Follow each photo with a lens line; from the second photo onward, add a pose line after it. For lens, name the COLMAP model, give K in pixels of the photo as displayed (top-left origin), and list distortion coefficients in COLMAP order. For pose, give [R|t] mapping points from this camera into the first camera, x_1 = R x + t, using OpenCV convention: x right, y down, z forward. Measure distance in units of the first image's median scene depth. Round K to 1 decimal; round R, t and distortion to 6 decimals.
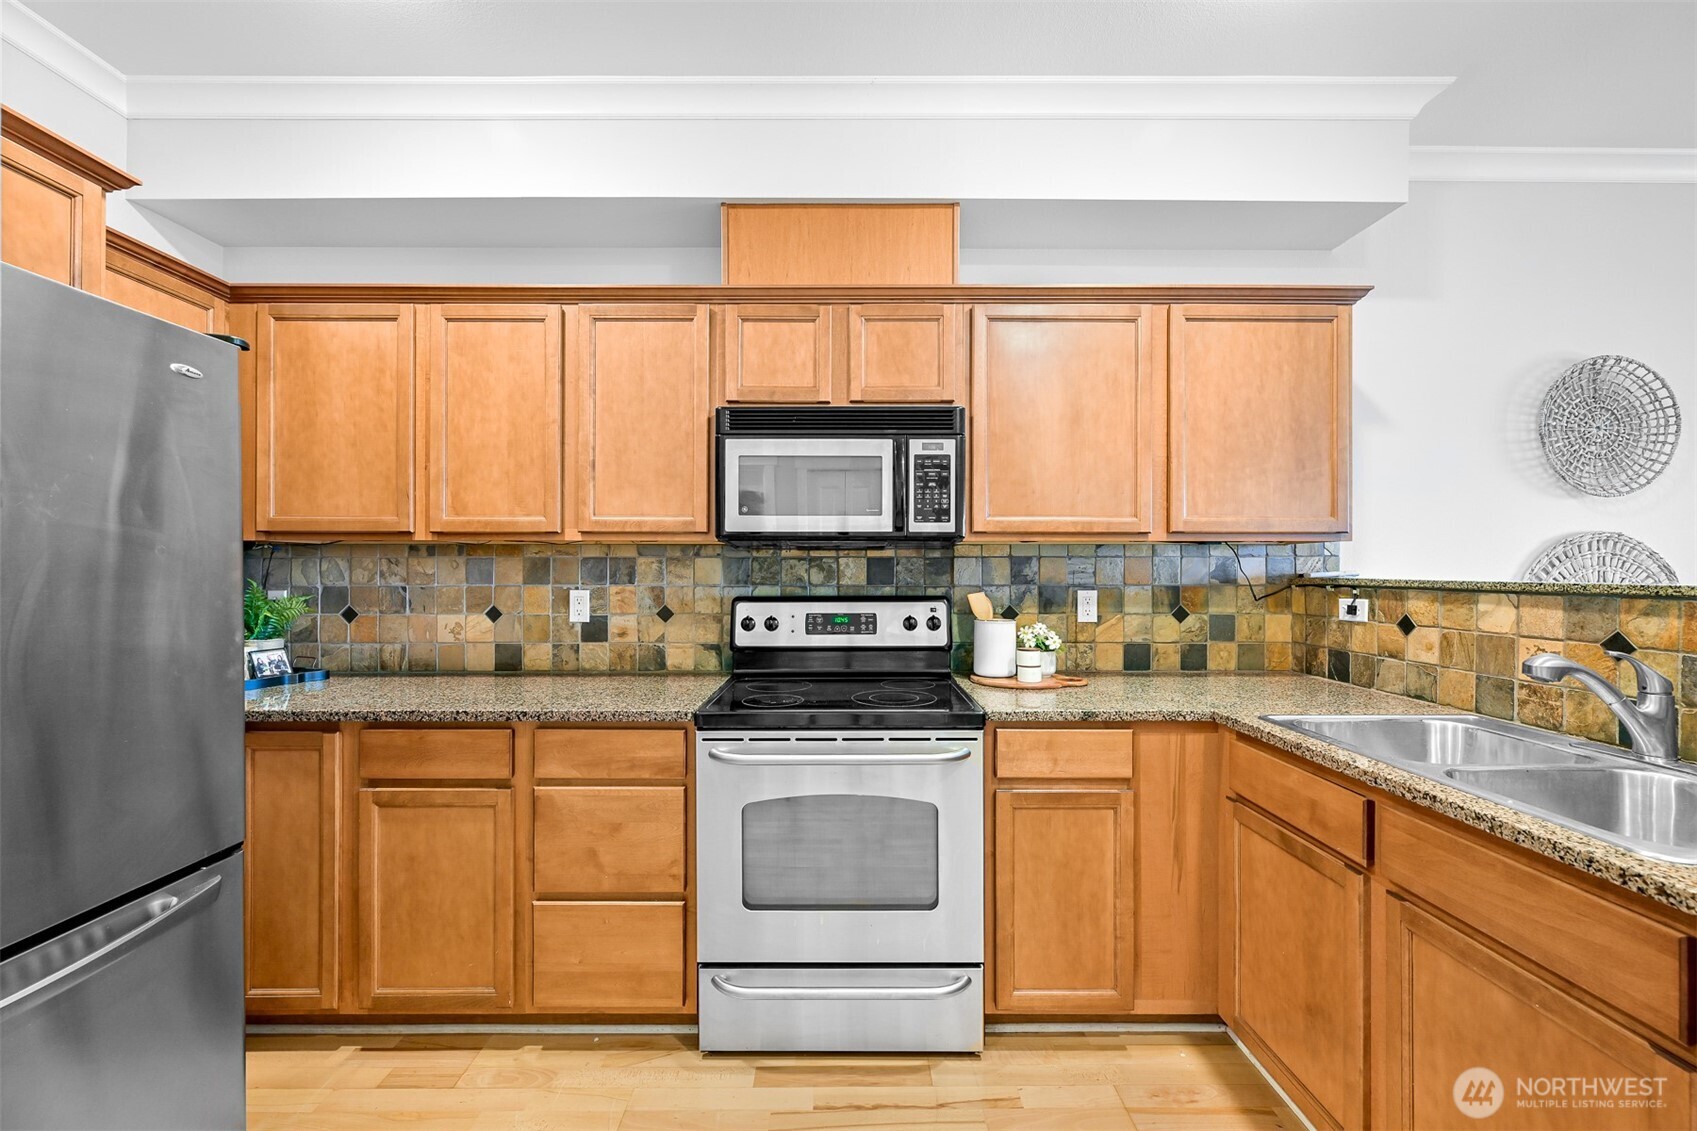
lens RADIAL K [[678.1, 0, 848.5], [0, 678.1, 565.5], [0, 0, 1]] dist [-0.001791, -0.000495]
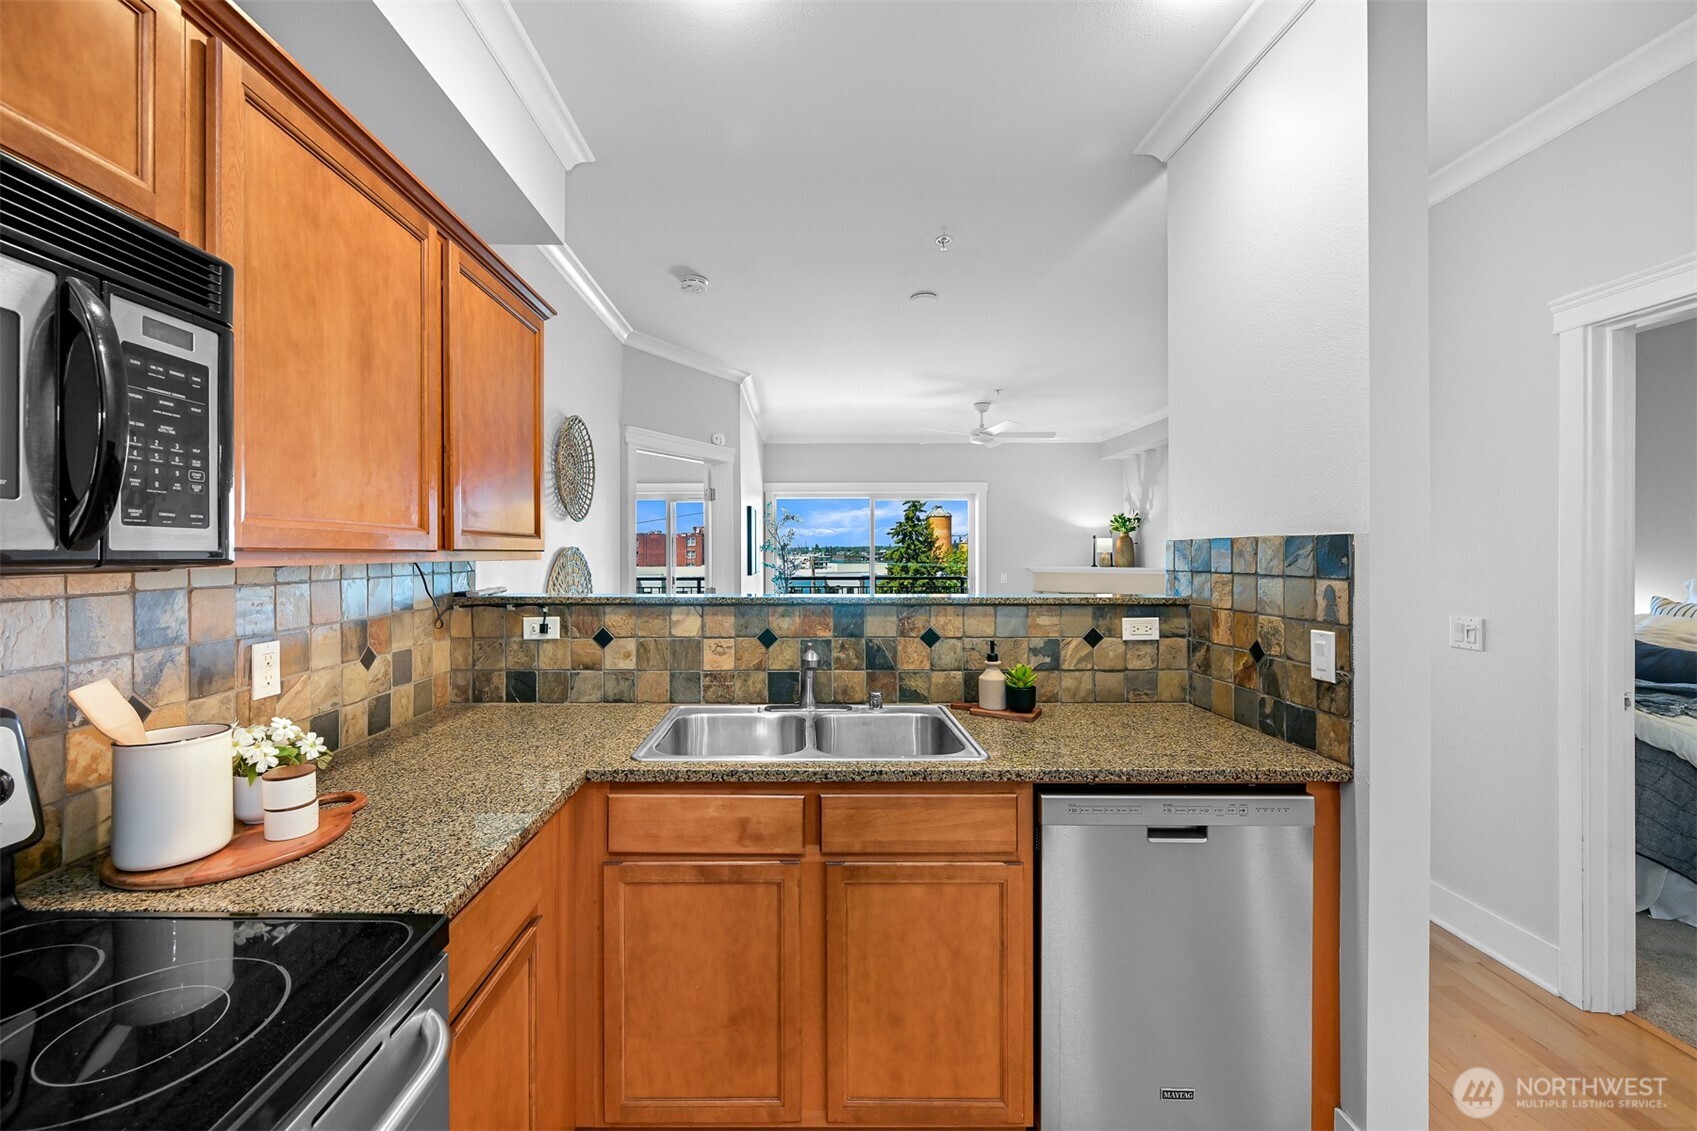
lens RADIAL K [[683.6, 0, 806.2], [0, 683.6, 551.5], [0, 0, 1]] dist [-0.001879, -0.000349]
pose [[0.011942, 0.001203, 0.999928, -0.264320], [-0.003521, 0.999993, -0.001161, -0.049022], [-0.999922, -0.003507, 0.011947, 0.614596]]
